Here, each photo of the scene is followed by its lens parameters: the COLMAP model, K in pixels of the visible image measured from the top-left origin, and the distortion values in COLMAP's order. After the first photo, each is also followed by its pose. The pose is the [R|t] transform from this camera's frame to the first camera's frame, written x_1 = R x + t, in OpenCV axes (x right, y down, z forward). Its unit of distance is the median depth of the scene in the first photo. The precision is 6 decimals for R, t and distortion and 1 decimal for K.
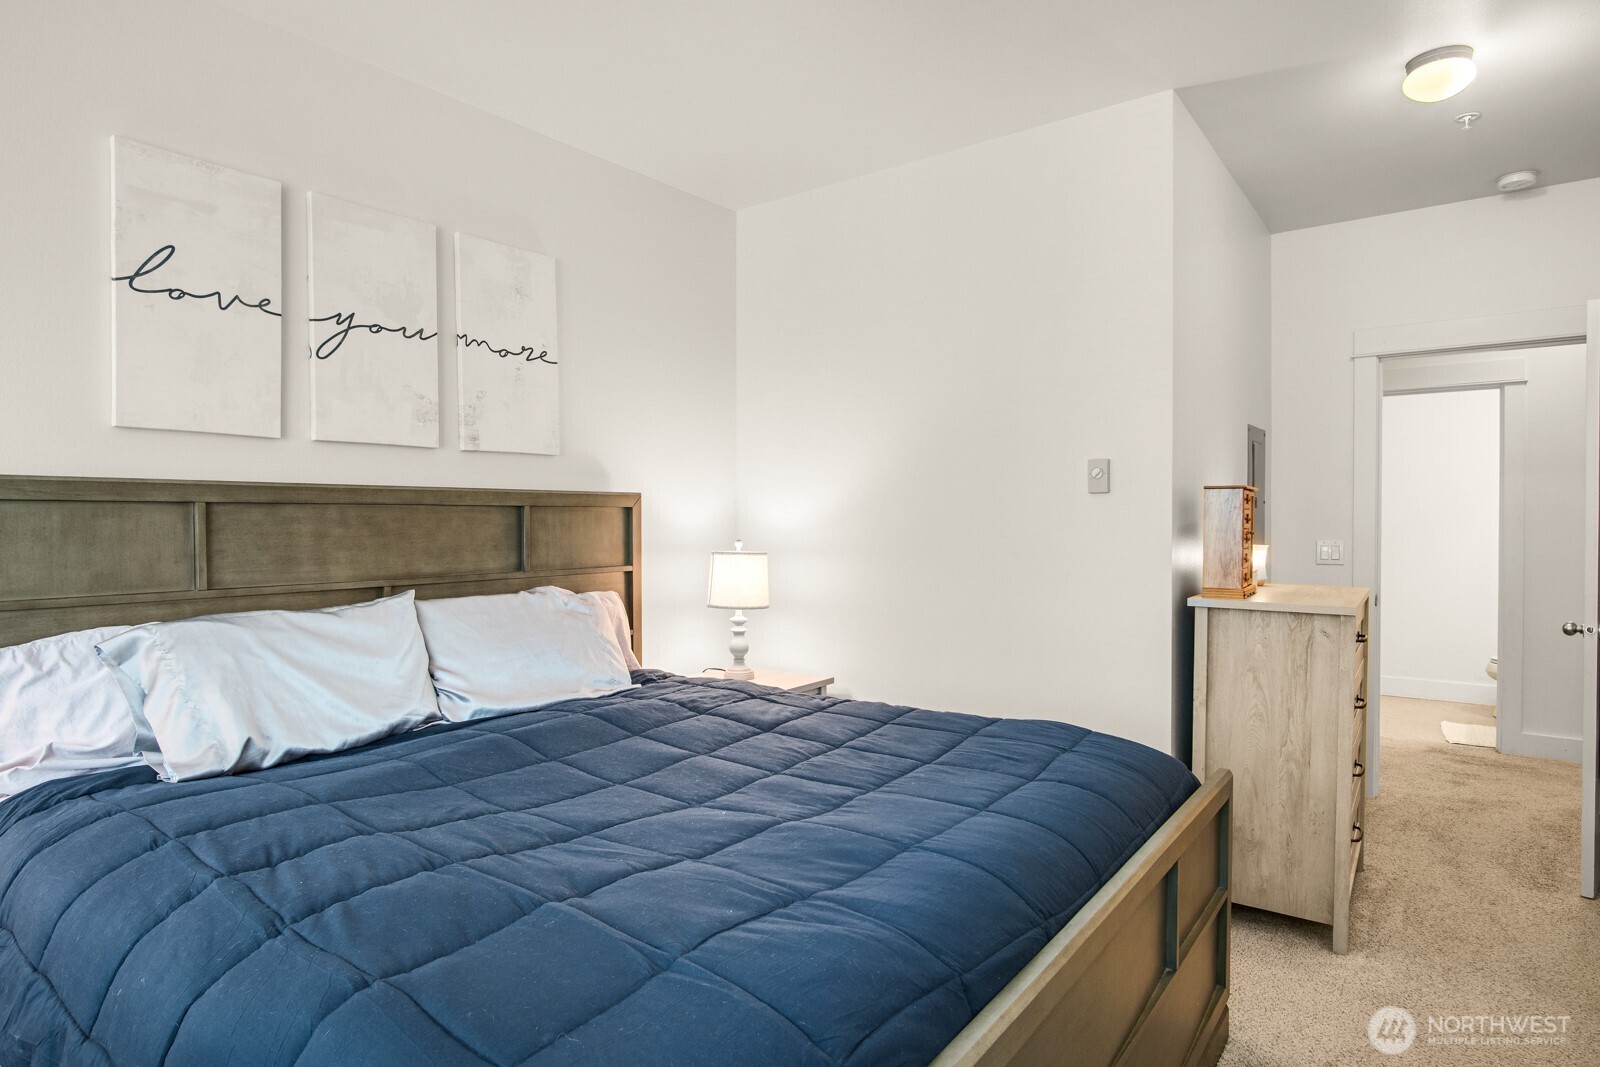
lens RADIAL K [[869.0, 0, 784.5], [0, 869.0, 538.6], [0, 0, 1]] dist [-0.012996, 0.000799]
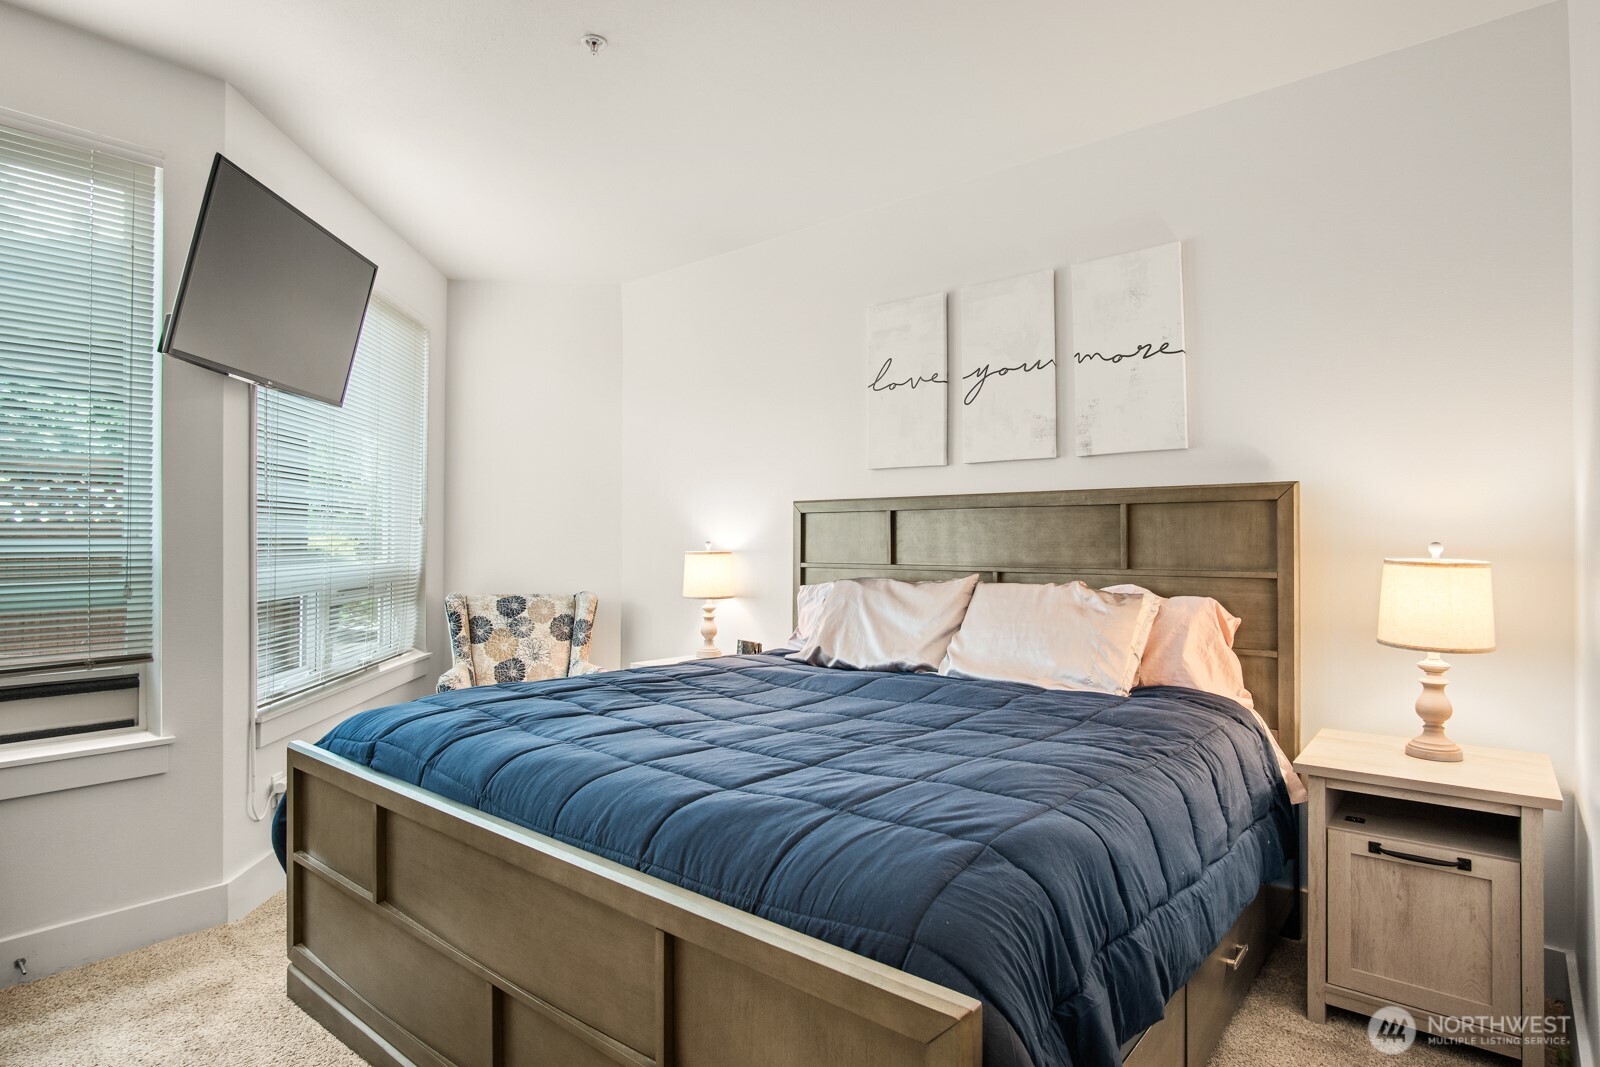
lens RADIAL K [[904.4, 0, 800.8], [0, 904.4, 514.3], [0, 0, 1]] dist [-0.001513, 0.000225]
pose [[-0.046336, -0.005514, -0.998911, 0.828410], [-0.005268, 0.999972, -0.005275, -0.019248], [0.998912, 0.005018, -0.046364, 0.710373]]
